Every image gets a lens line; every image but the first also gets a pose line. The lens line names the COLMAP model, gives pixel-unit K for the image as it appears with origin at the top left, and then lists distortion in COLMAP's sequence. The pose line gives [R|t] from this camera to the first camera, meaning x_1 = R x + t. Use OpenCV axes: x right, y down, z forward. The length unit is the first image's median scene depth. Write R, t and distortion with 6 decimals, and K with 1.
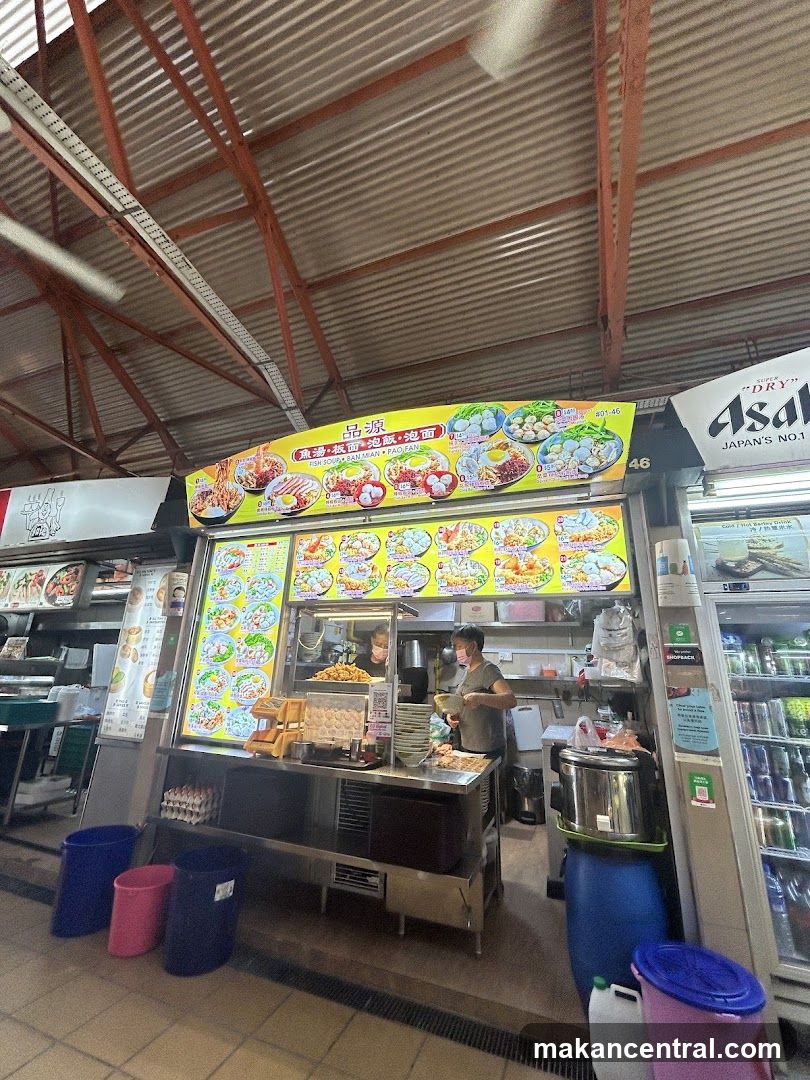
lens RADIAL K [[437.3, 0, 404.2], [0, 437.3, 535.9], [0, 0, 1]] dist [-0.000937, -0.000388]
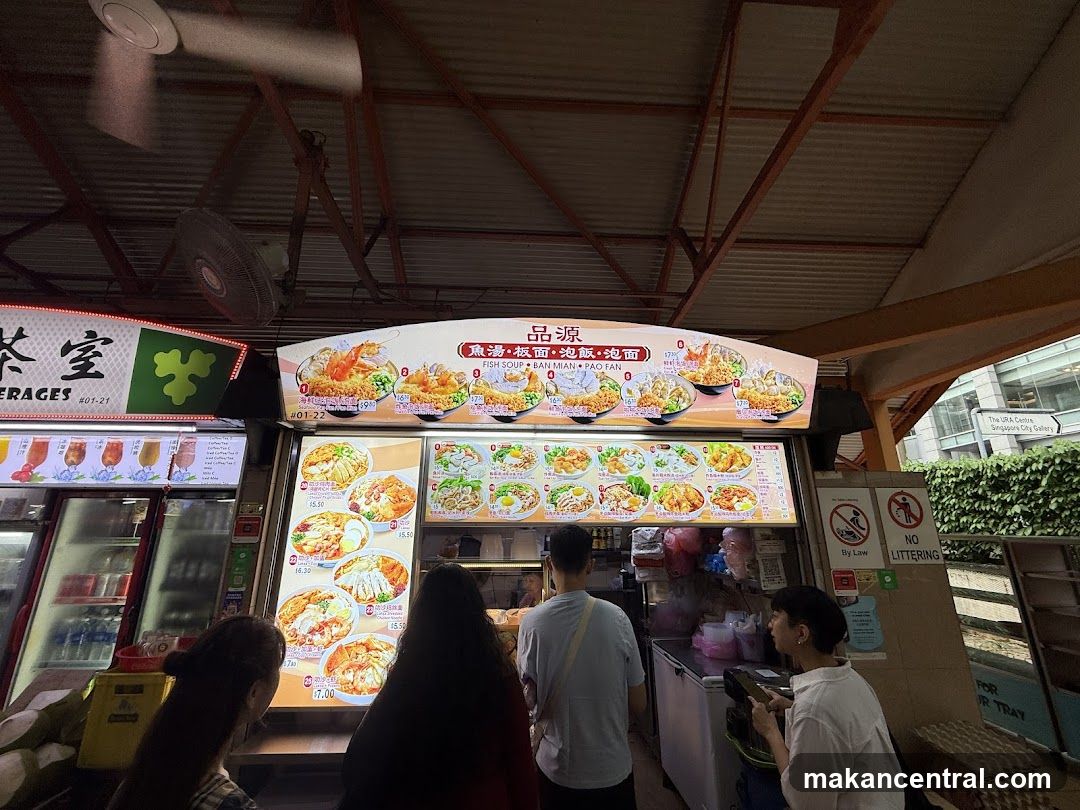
lens RADIAL K [[437.3, 0, 539.4], [0, 437.3, 402.7], [0, 0, 1]] dist [-0.000937, -0.000388]
pose [[0.911724, 0.080534, 0.402831, -0.469812], [-0.097662, 0.994974, 0.022124, -0.124895], [-0.399025, -0.059512, 0.915007, 0.200660]]
